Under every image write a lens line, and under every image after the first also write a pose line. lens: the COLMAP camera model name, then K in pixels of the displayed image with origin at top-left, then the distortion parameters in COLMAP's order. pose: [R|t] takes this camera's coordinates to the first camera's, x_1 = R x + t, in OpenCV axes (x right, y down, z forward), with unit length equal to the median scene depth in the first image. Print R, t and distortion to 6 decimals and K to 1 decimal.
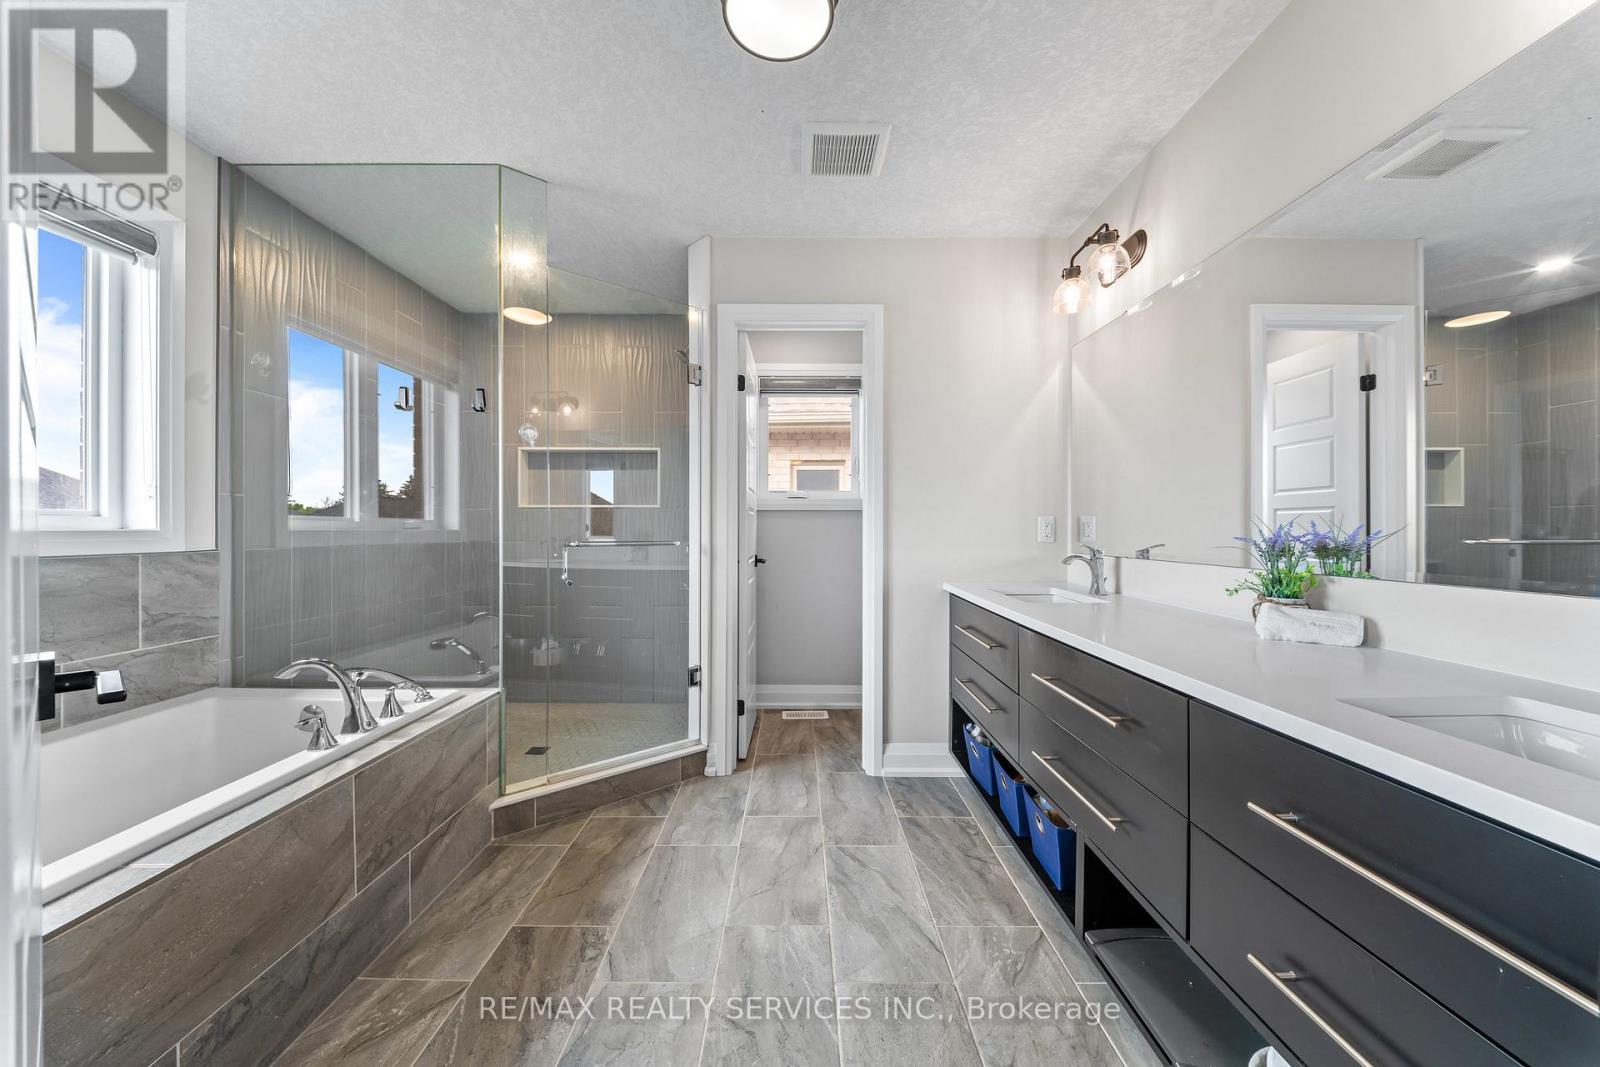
lens RADIAL K [[556.3, 0, 802.7], [0, 556.3, 527.7], [0, 0, 1]] dist [0.001527, -0.004087]
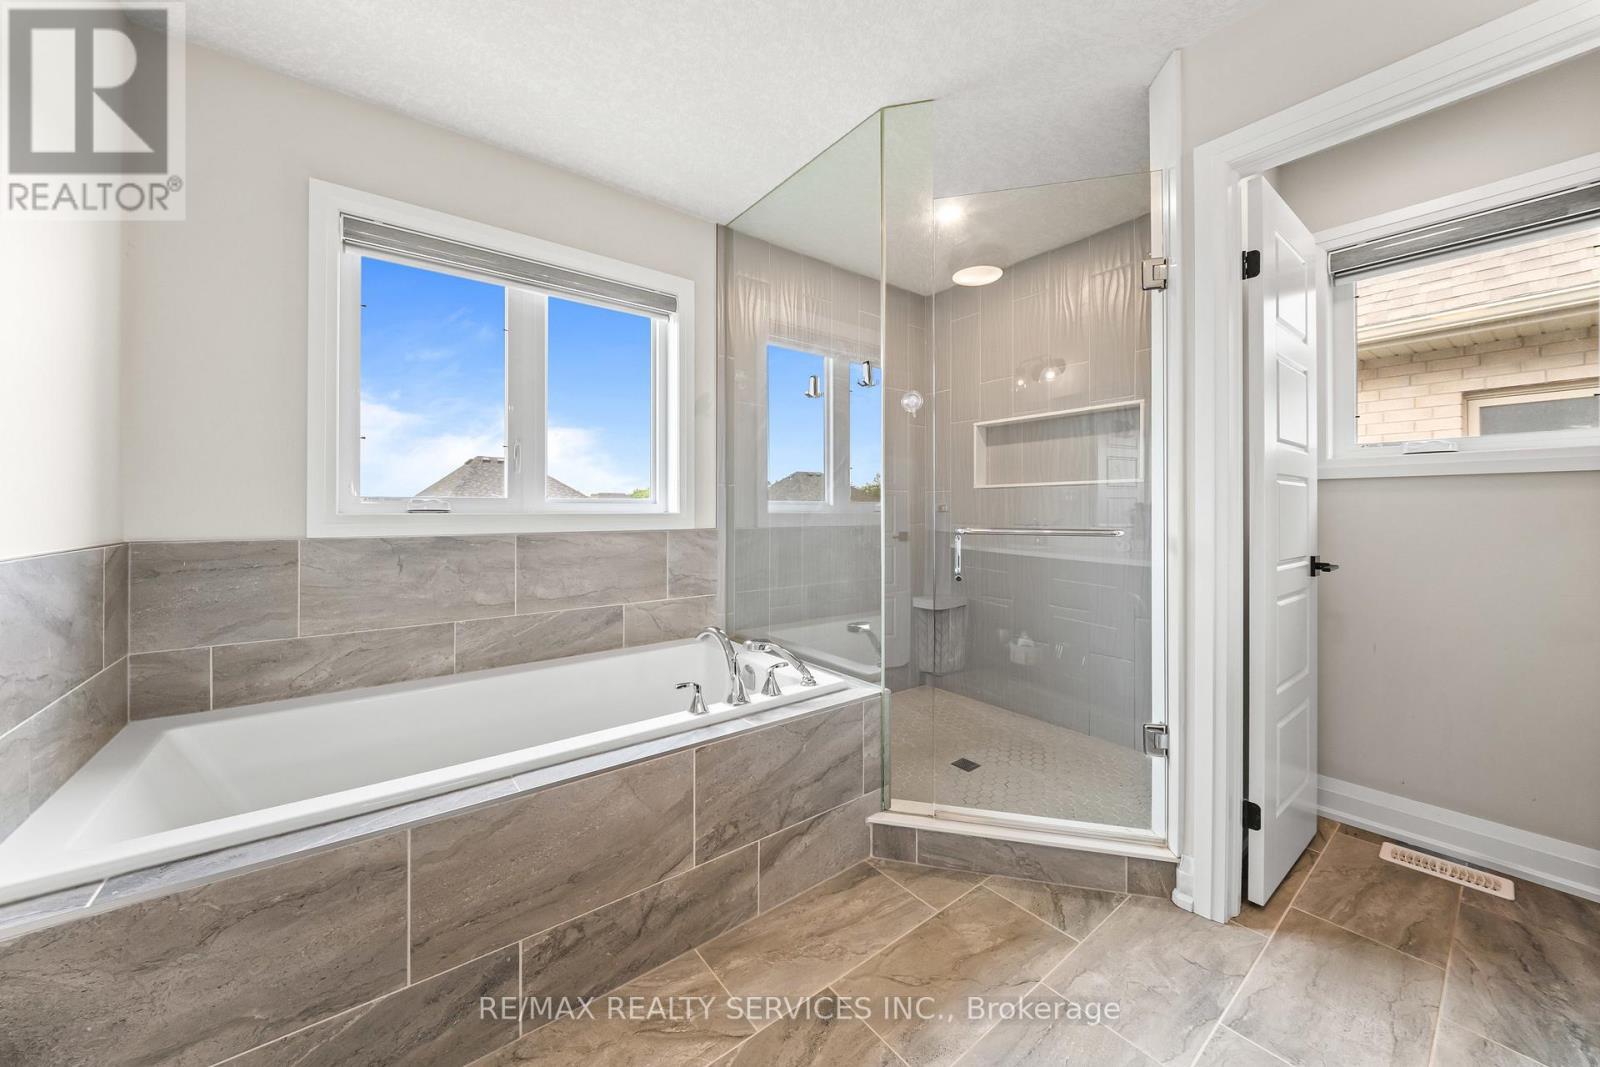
lens RADIAL K [[564.8, 0, 797.5], [0, 564.8, 506.4], [0, 0, 1]] dist [0.012744, -0.008490]
pose [[0.603319, -0.007817, -0.797462, 0.106431], [0.004133, 0.999969, -0.006675, -0.001511], [0.797489, 0.000731, 0.603333, 0.342152]]
